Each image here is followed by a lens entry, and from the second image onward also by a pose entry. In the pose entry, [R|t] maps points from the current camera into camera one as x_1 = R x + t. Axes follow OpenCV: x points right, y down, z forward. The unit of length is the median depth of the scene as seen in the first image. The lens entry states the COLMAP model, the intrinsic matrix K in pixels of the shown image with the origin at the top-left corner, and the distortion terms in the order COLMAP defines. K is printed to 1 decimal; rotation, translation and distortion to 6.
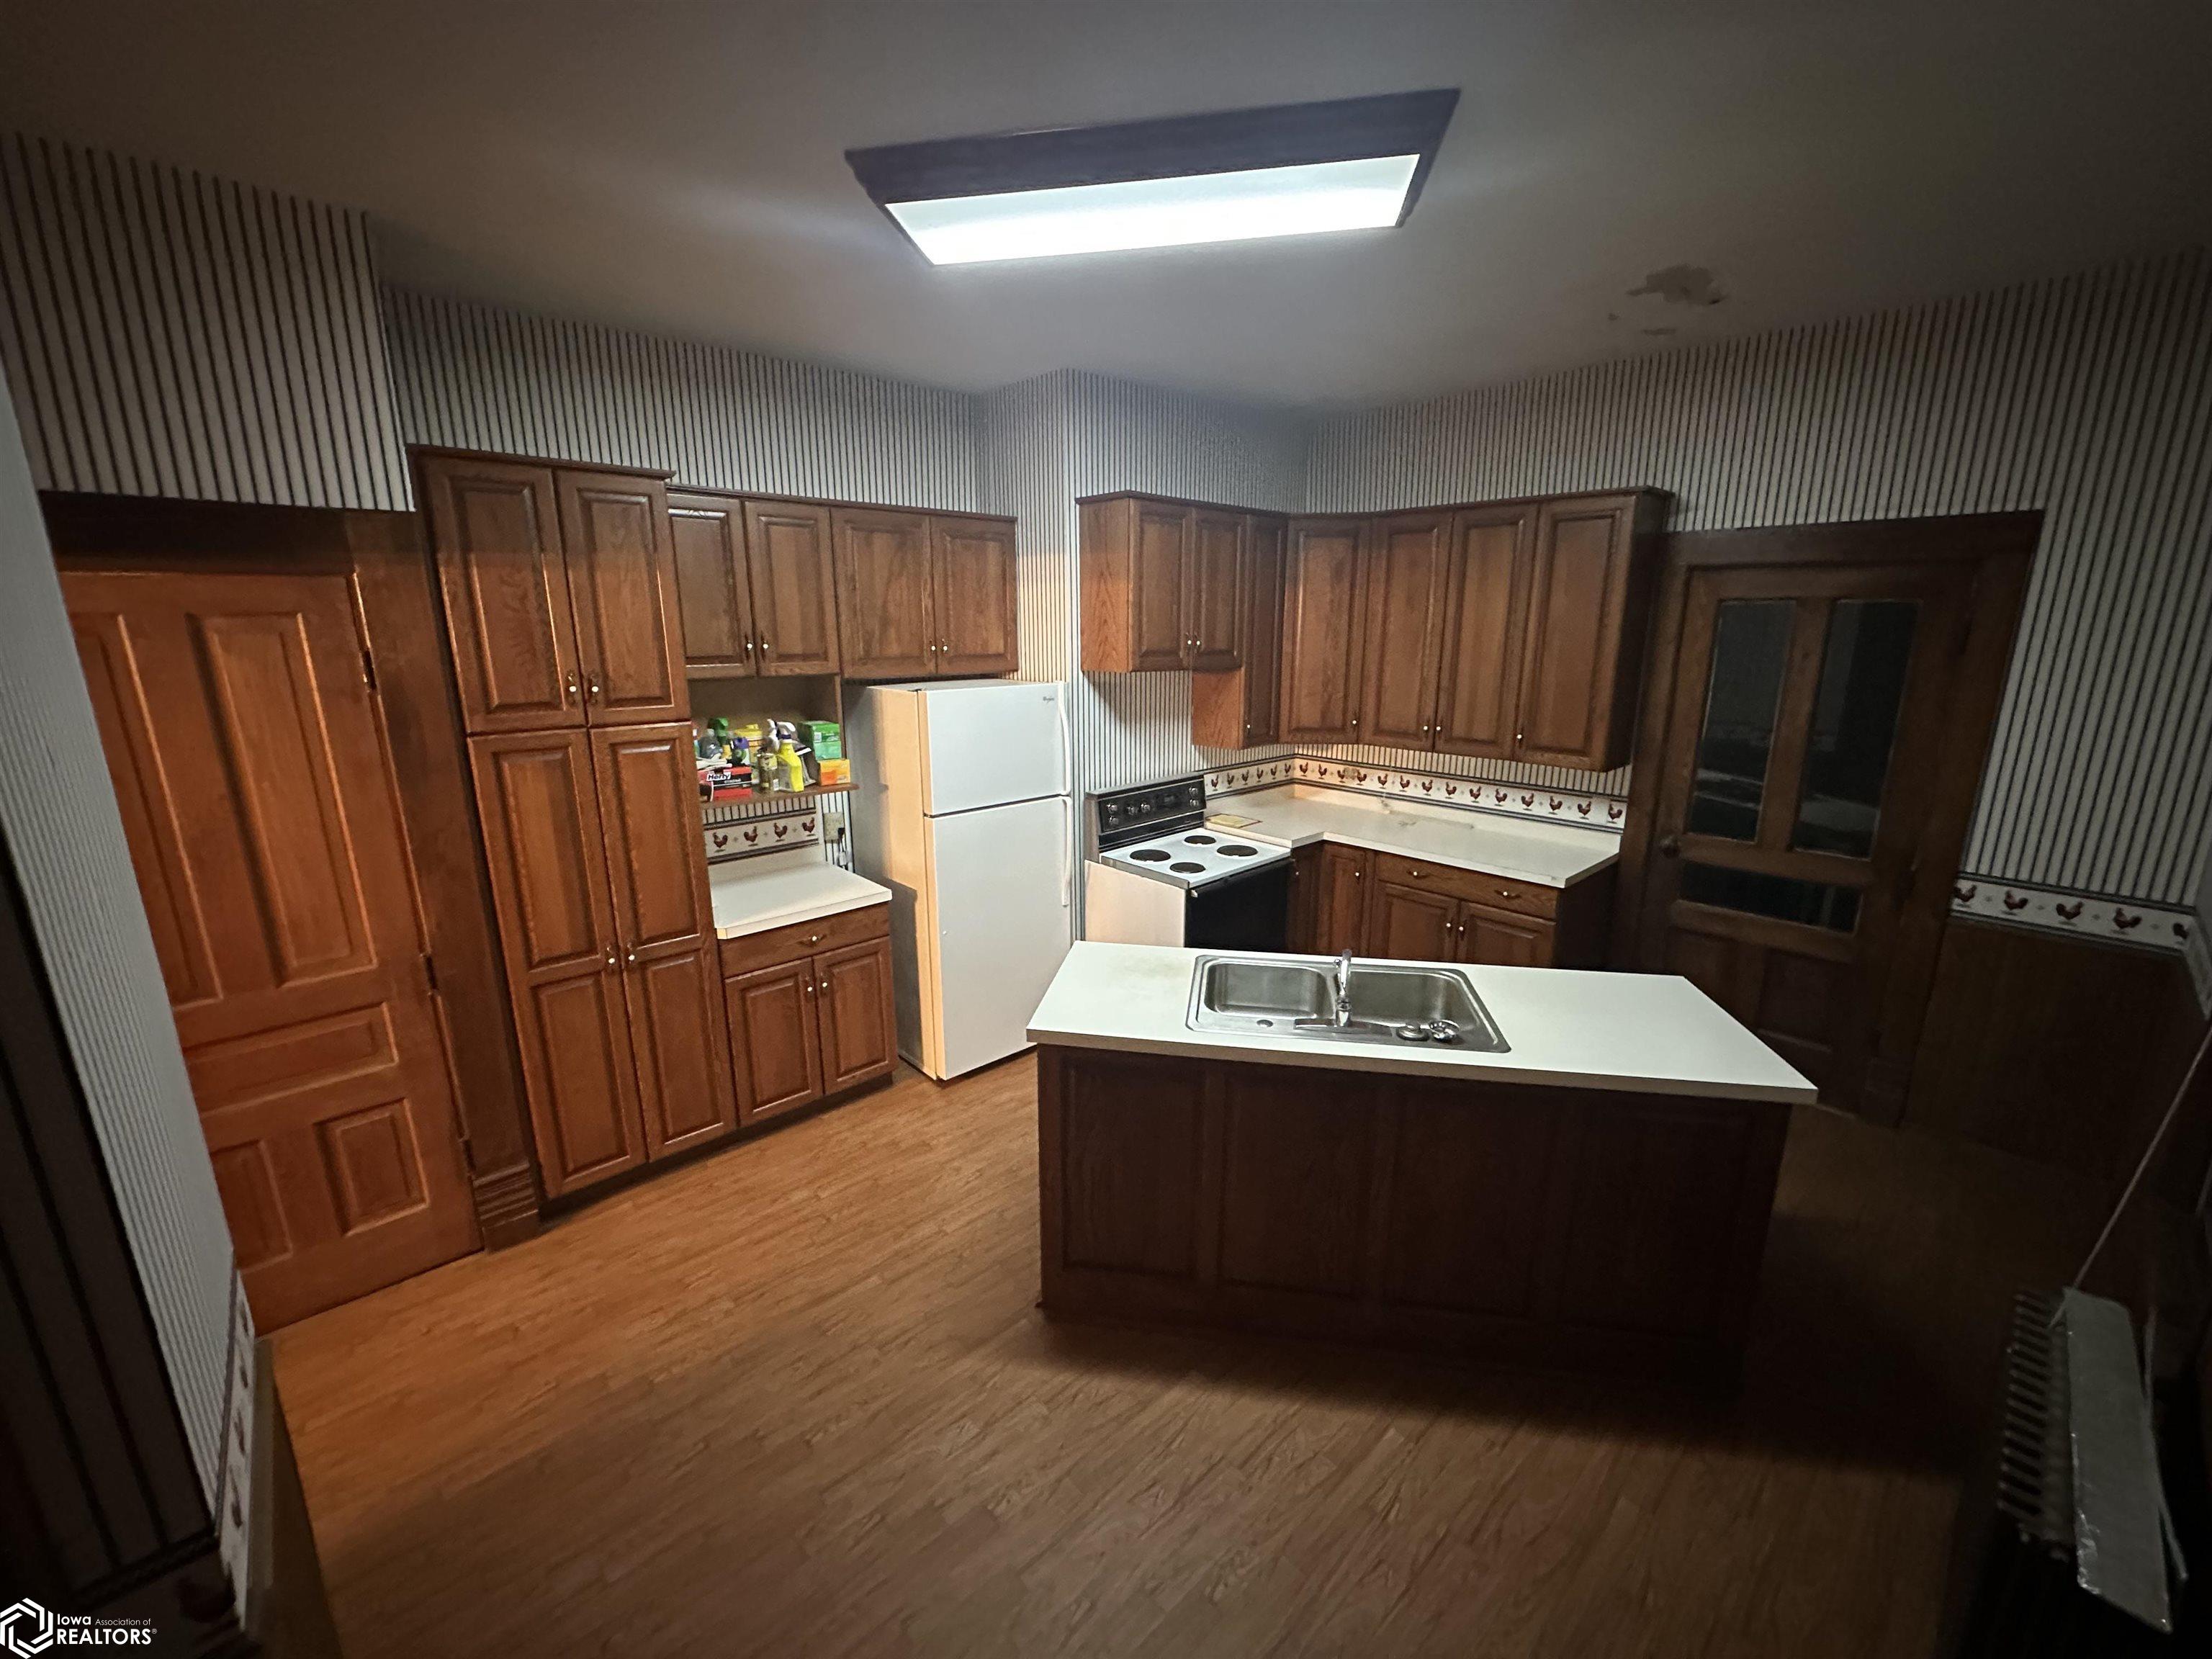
lens RADIAL K [[879.7, 0, 1102.3], [0, 879.7, 819.2], [0, 0, 1]] dist [0.001404, 0.000448]
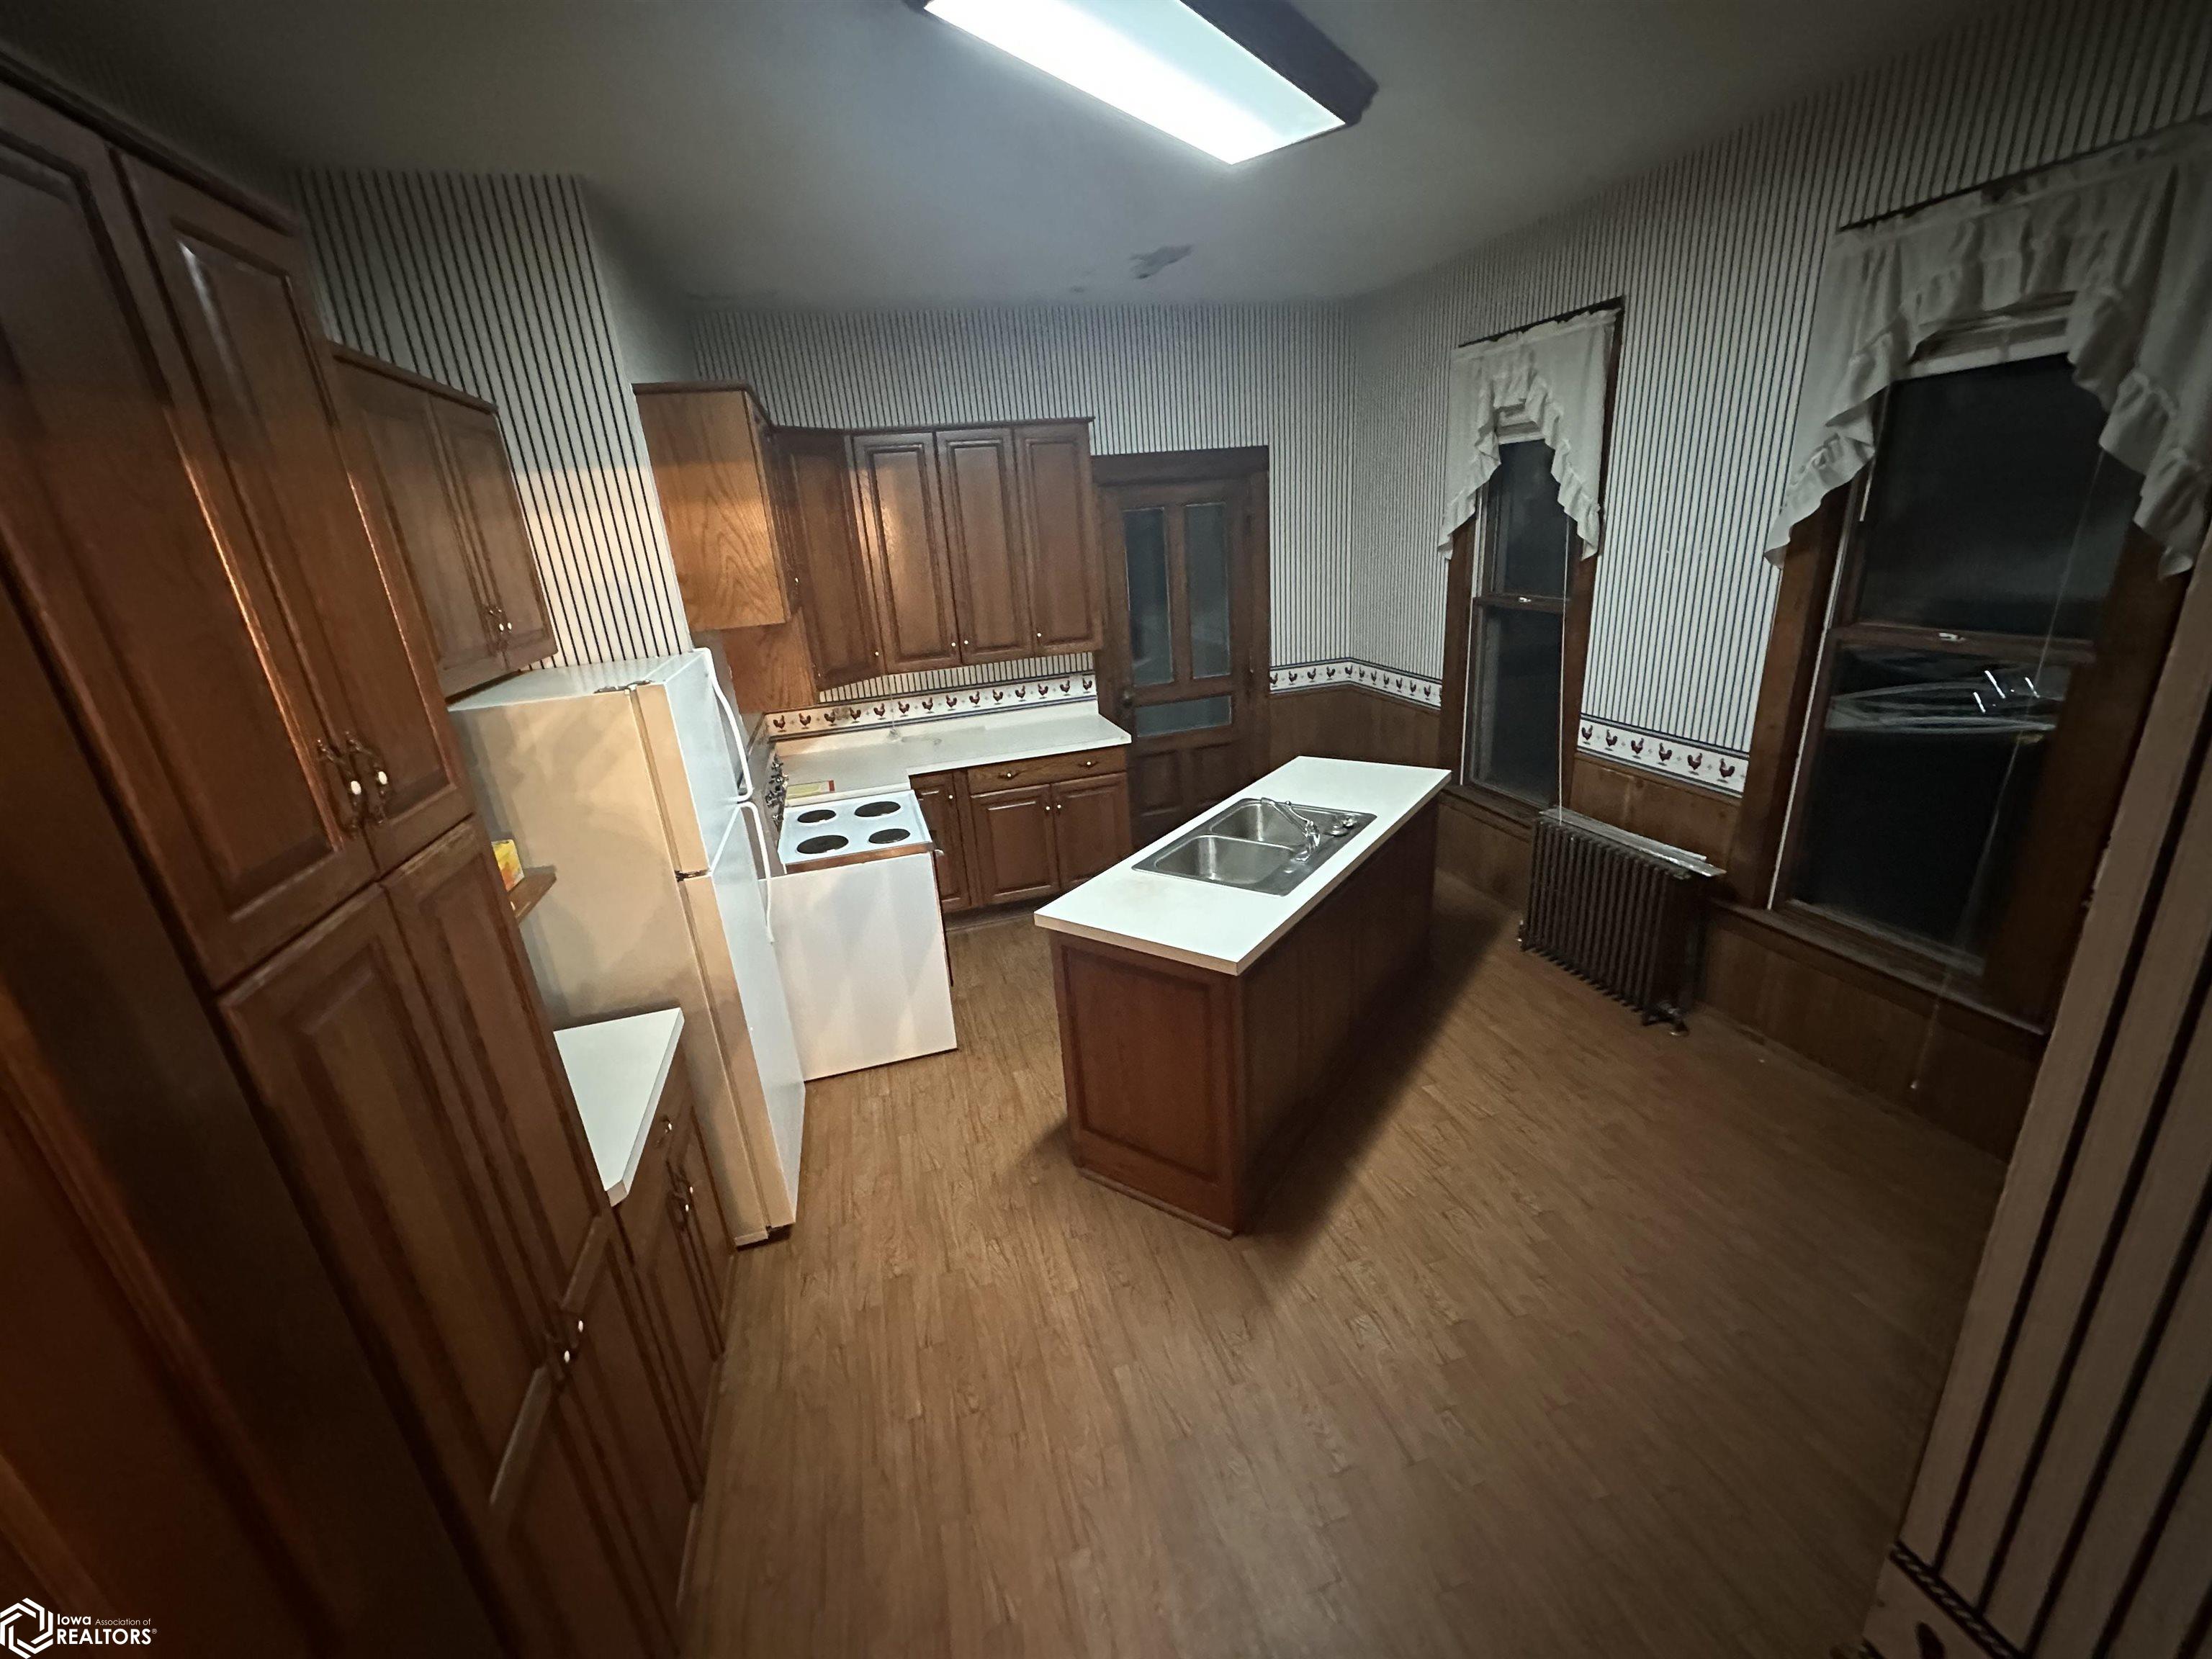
lens RADIAL K [[879.7, 0, 1101.4], [0, 879.7, 826.0], [0, 0, 1]] dist [0.001404, 0.000448]
pose [[0.452939, -0.324906, 0.830230, -0.505197], [0.271117, 0.937324, 0.218907, -0.084394], [-0.849318, 0.125938, 0.512638, 0.347880]]
